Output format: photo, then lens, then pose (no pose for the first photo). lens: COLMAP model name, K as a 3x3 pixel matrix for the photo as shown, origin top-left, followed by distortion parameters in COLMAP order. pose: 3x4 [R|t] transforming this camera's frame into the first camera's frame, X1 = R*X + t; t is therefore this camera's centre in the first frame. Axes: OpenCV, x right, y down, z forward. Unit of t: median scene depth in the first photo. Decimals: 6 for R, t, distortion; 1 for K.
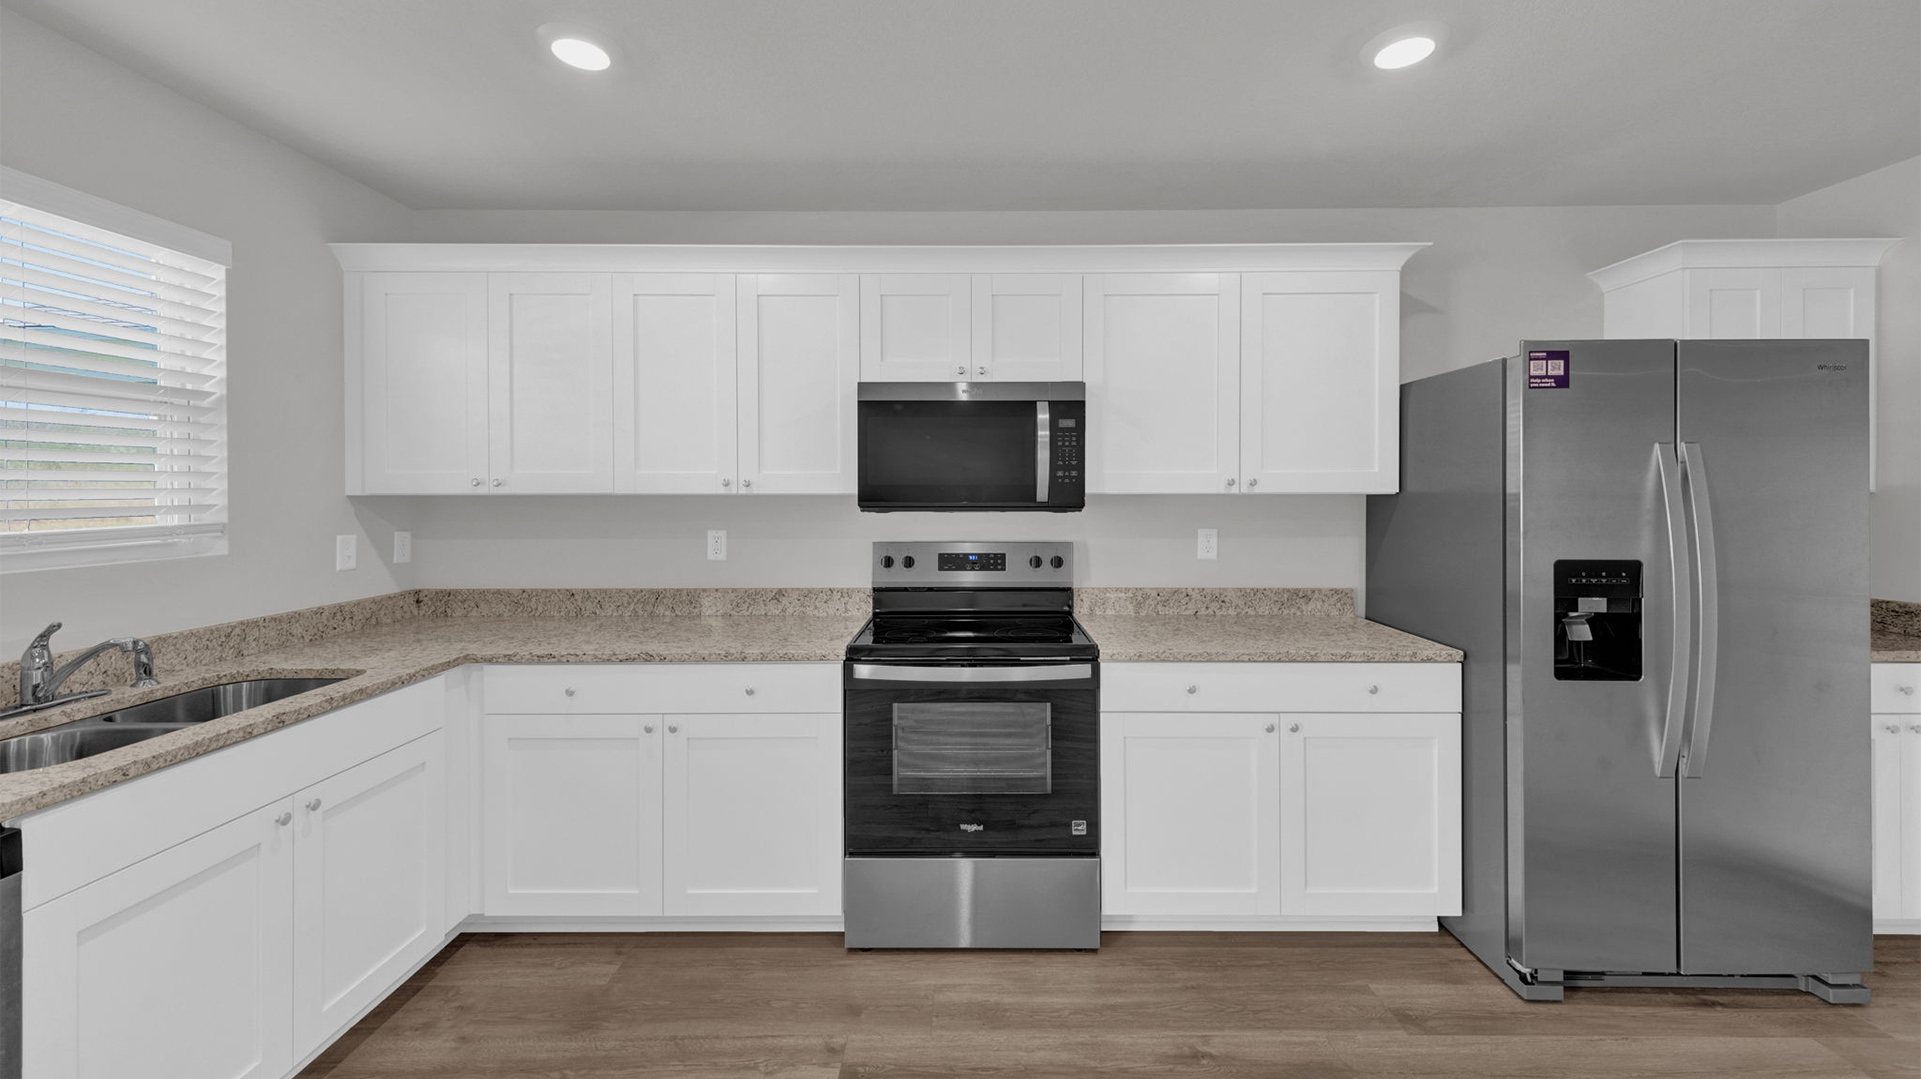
lens RADIAL K [[728.2, 0, 971.3], [0, 728.2, 493.0], [0, 0, 1]] dist [0.016917, -0.003562]
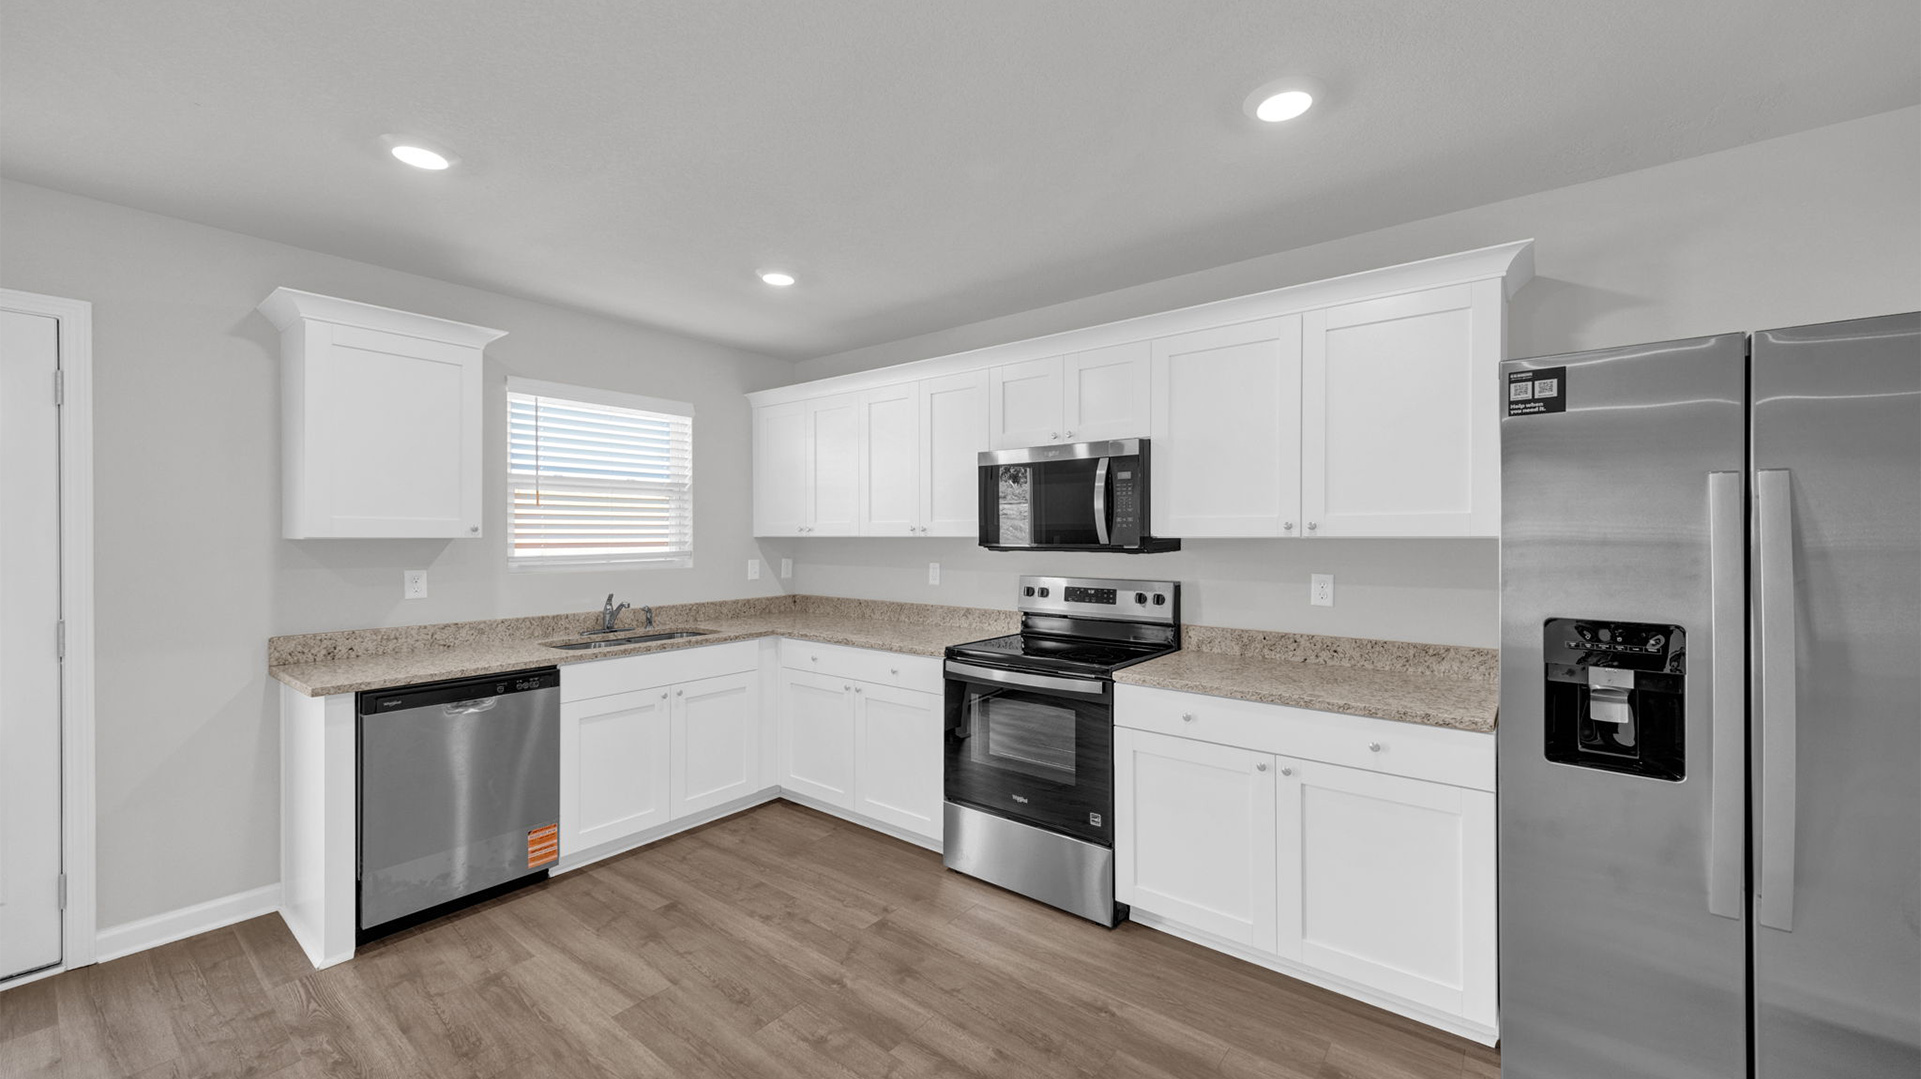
lens RADIAL K [[728.2, 0, 974.8], [0, 728.2, 534.8], [0, 0, 1]] dist [0.016917, -0.003562]
pose [[0.792795, 0.001193, -0.609487, 0.703726], [-0.002761, 0.999995, -0.001634, -0.000286], [0.609482, 0.002979, 0.792794, -0.055717]]
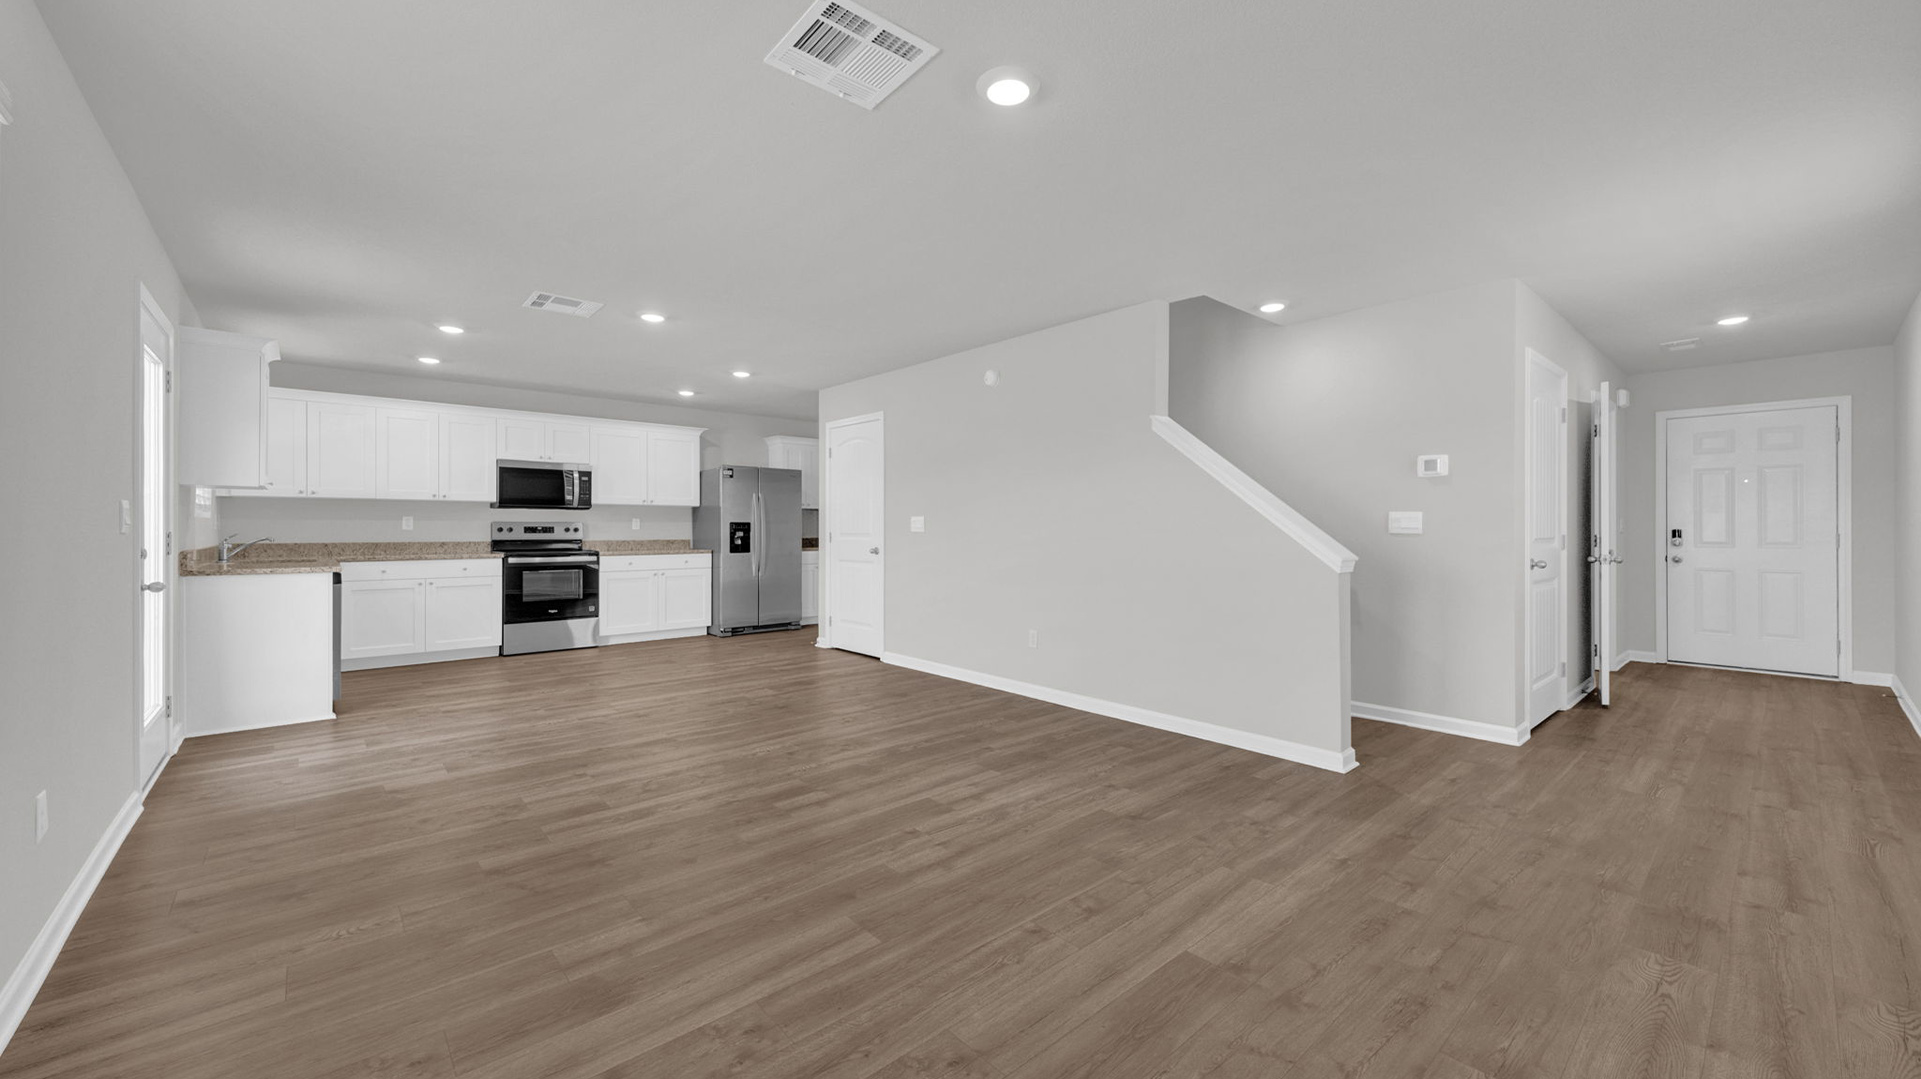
lens RADIAL K [[728.2, 0, 976.6], [0, 728.2, 530.8], [0, 0, 1]] dist [0.016917, -0.003562]
pose [[0.739606, -0.000233, 0.673040, -0.741665], [0.000415, 1.000000, -0.000110, 0.122677], [-0.673039, 0.000361, 0.739606, -2.426945]]
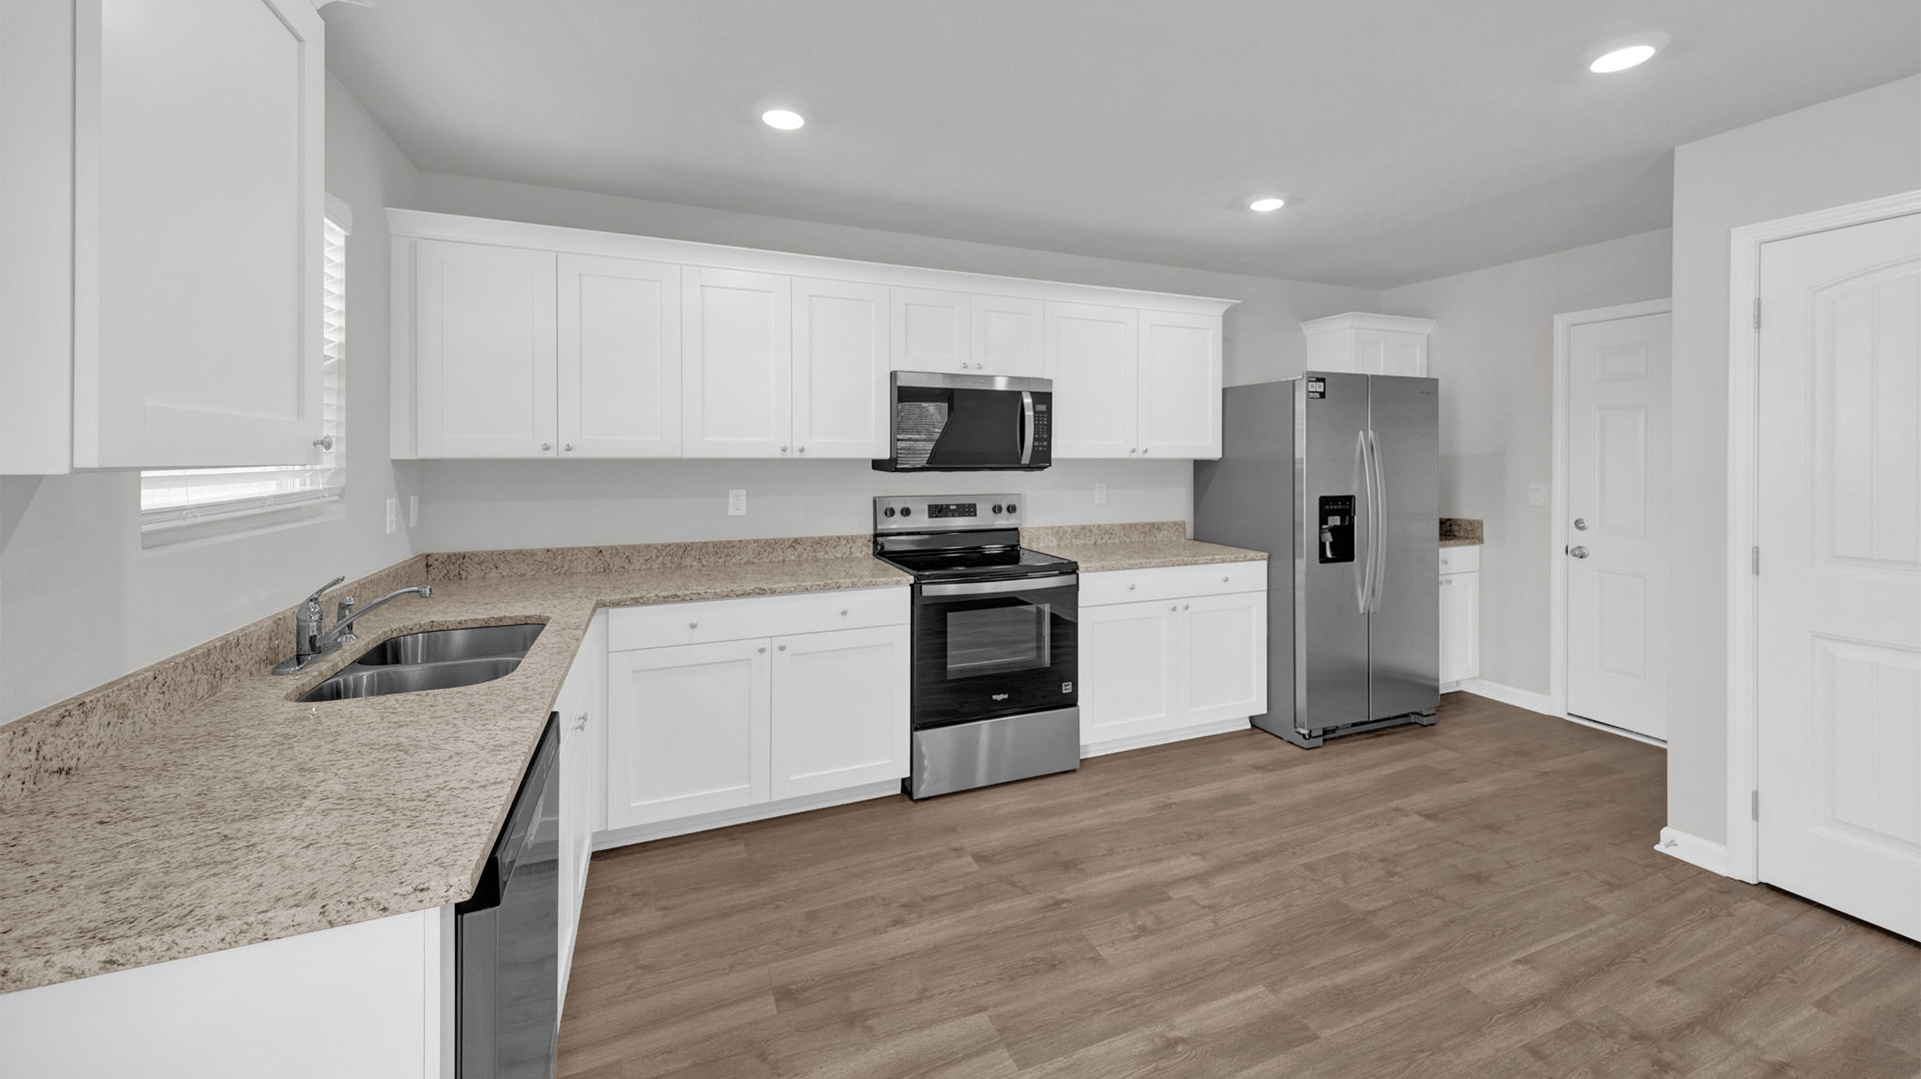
lens RADIAL K [[728.2, 0, 968.9], [0, 728.2, 456.9], [0, 0, 1]] dist [0.016917, -0.003562]
pose [[0.921502, 0.001613, 0.388371, -0.588585], [-0.001096, 0.999998, -0.001554, 0.001341], [-0.388373, 0.001006, 0.921502, -0.256373]]
